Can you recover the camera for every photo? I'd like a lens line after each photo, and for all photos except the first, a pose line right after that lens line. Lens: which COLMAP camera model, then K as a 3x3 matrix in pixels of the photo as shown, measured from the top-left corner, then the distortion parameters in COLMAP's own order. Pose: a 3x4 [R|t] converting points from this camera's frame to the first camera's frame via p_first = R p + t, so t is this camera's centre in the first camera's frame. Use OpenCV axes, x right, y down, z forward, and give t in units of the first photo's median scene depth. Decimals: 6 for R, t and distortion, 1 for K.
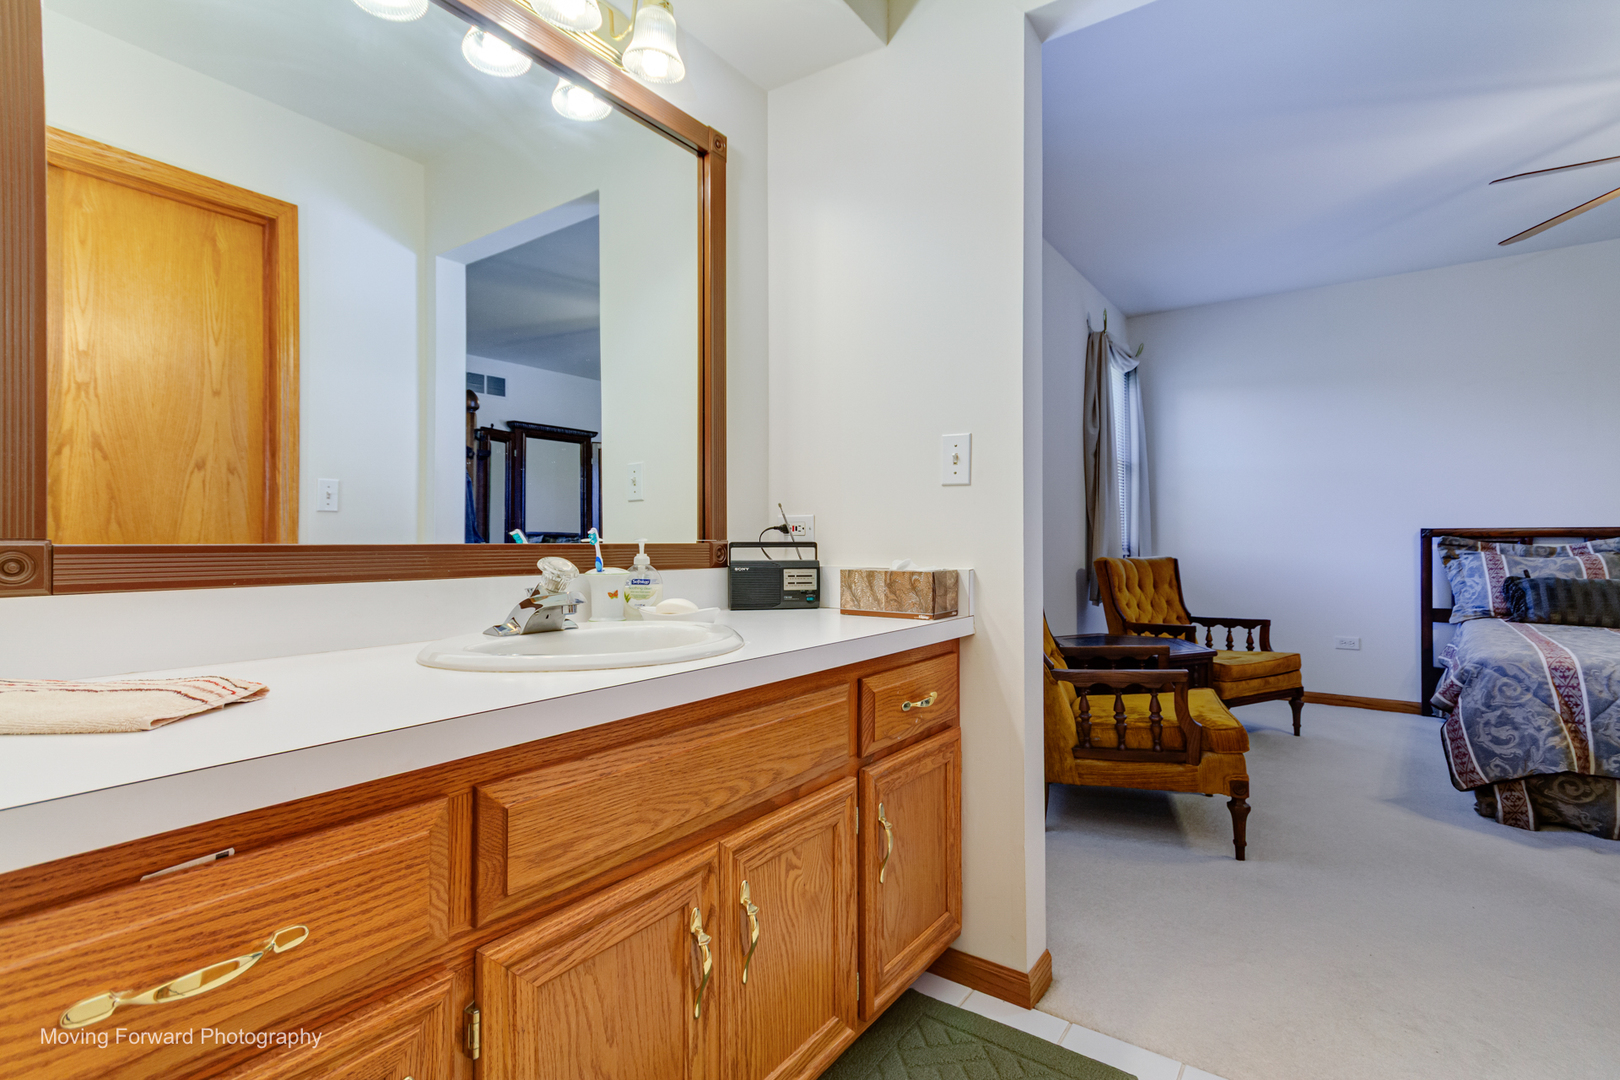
lens RADIAL K [[779.6, 0, 807.6], [0, 779.6, 534.7], [0, 0, 1]] dist [-0.000290, 0.000143]
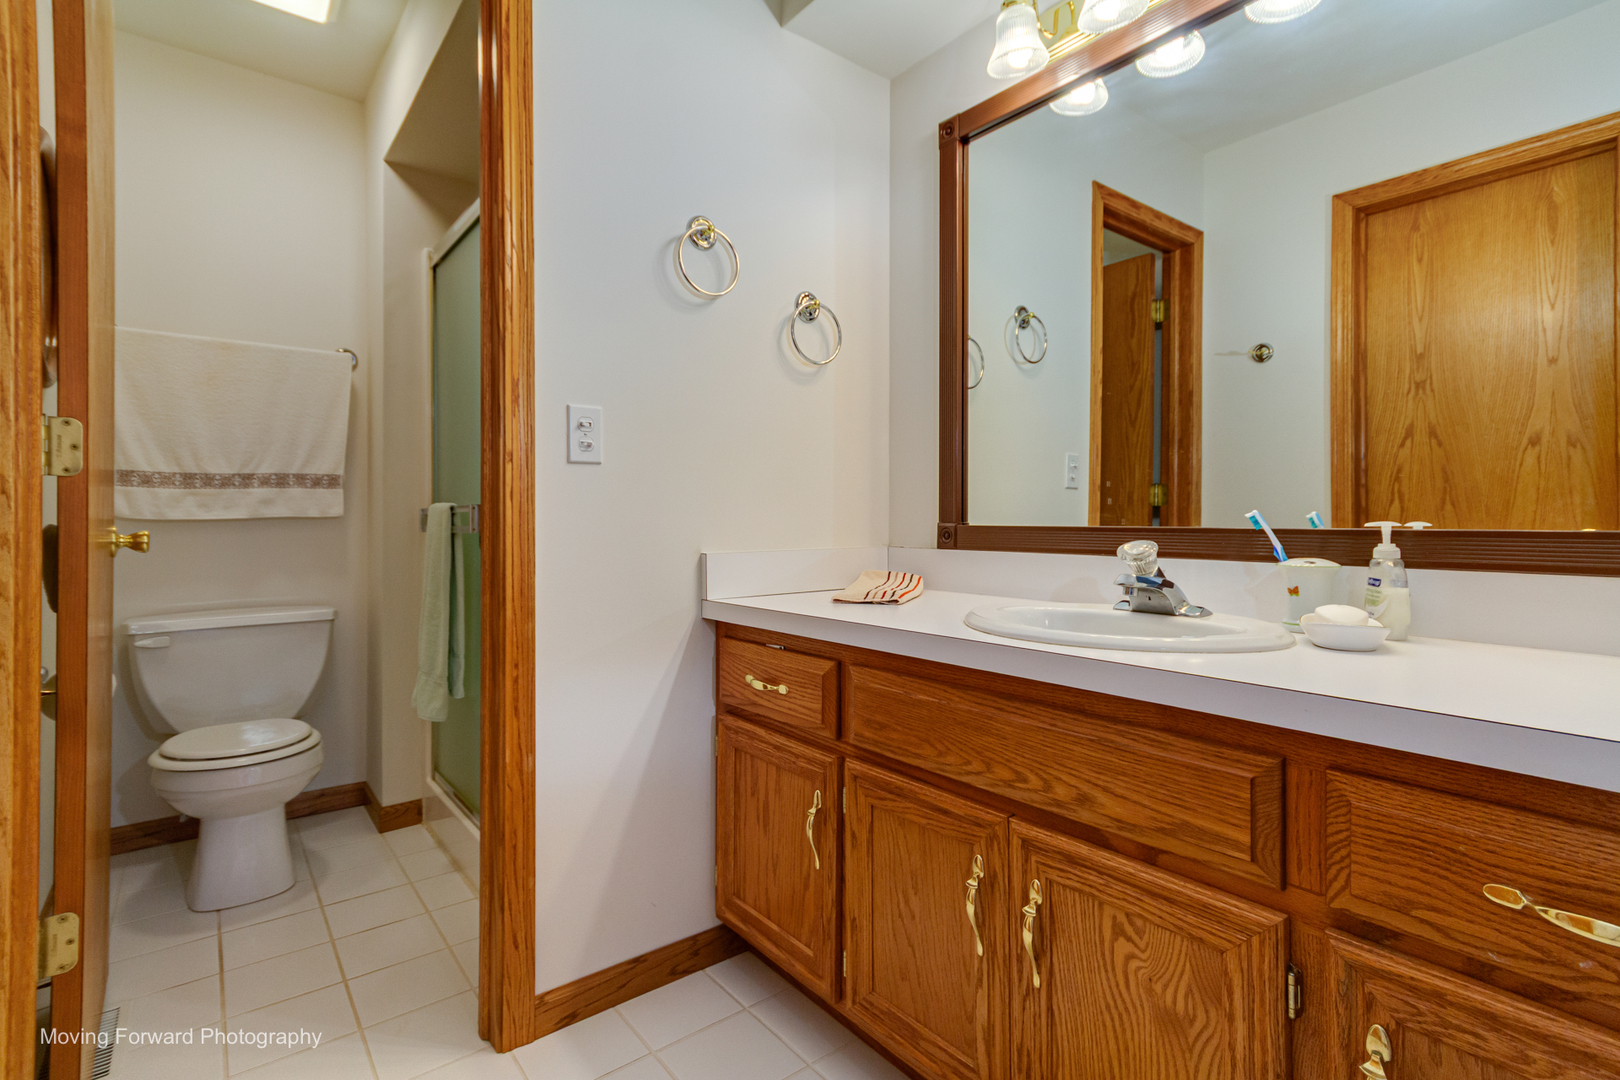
lens RADIAL K [[779.6, 0, 812.4], [0, 779.6, 512.2], [0, 0, 1]] dist [-0.000290, 0.000143]
pose [[-0.263840, -0.001283, -0.964566, 0.408674], [0.002384, 0.999995, -0.001982, -0.002954], [0.964563, -0.002823, -0.263836, 0.442230]]
